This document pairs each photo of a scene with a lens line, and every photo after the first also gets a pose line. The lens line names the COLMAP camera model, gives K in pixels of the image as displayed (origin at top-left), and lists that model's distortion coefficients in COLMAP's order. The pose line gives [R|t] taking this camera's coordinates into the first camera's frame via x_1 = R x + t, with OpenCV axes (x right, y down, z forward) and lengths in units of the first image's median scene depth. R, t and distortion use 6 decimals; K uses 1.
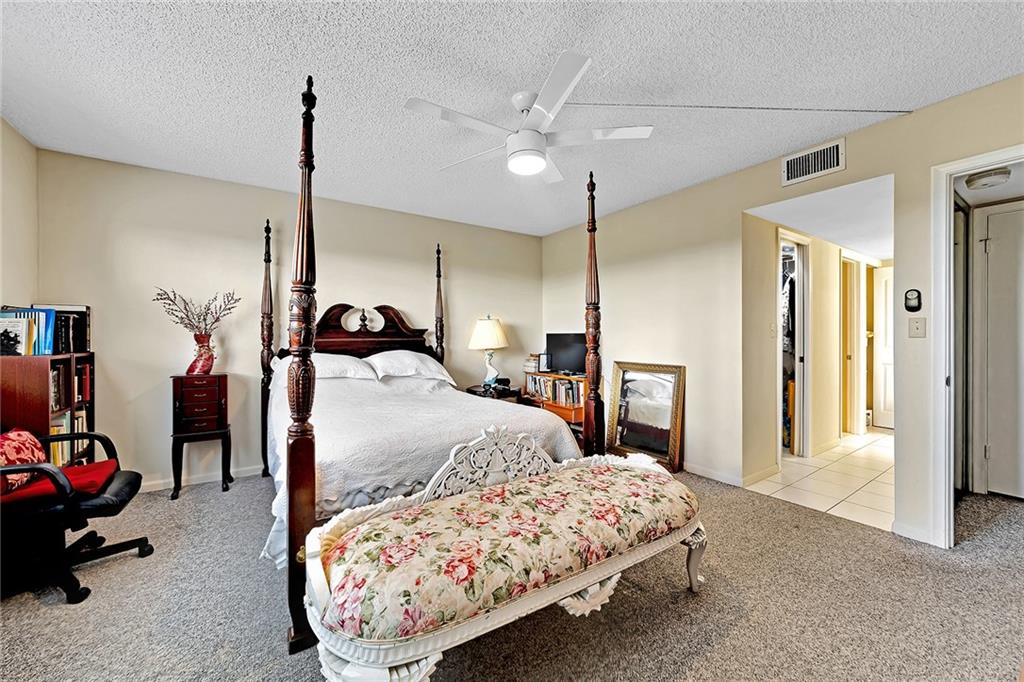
lens RADIAL K [[395.6, 0, 512.0], [0, 395.6, 341.0], [0, 0, 1]] dist [-0.000032, -0.000074]
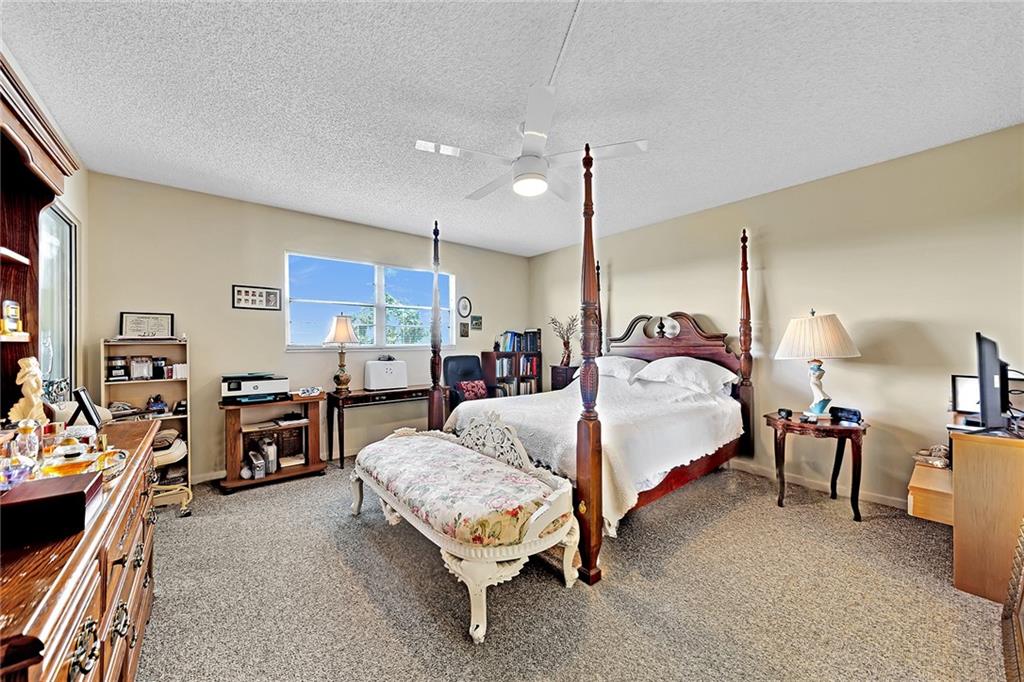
lens RADIAL K [[395.6, 0, 512.0], [0, 395.6, 341.0], [0, 0, 1]] dist [-0.000032, -0.000074]
pose [[0.071519, -0.006731, -0.997417, 0.911599], [-0.006728, 0.999951, -0.007230, -0.007724], [0.997417, 0.007228, 0.071470, 0.694938]]
